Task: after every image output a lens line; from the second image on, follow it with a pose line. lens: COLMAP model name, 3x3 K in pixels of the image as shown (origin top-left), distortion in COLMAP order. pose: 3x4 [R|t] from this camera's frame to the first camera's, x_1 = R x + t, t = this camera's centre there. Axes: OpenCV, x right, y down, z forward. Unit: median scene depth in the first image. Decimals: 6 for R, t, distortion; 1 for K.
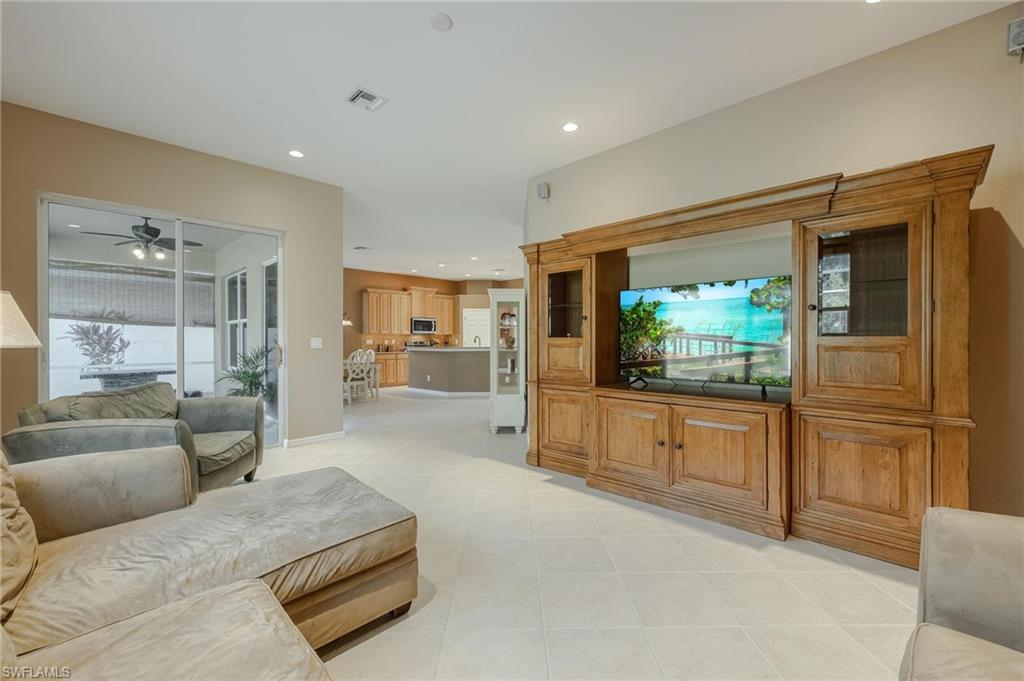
lens RADIAL K [[418.7, 0, 511.2], [0, 418.7, 342.6], [0, 0, 1]] dist [0.009168, -0.001289]
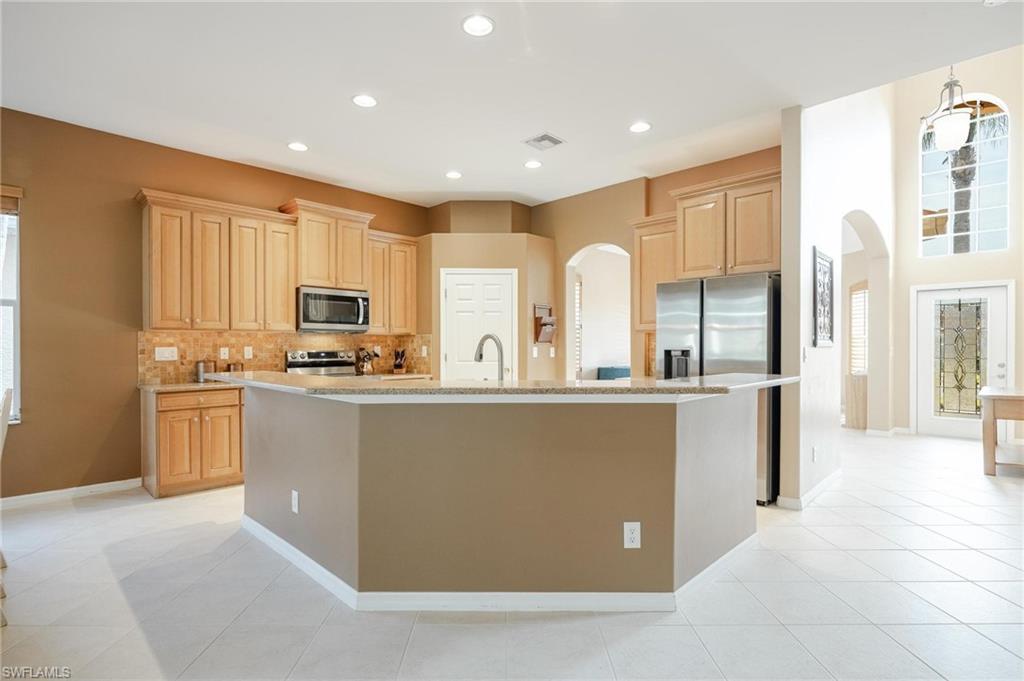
lens RADIAL K [[507.2, 0, 508.6], [0, 507.2, 346.2], [0, 0, 1]] dist [-0.001313, 0.000027]
pose [[0.999994, 0.001948, 0.002874, -0.055385], [-0.001945, 0.999997, -0.001281, -0.007306], [-0.002876, 0.001275, 0.999995, 0.552769]]
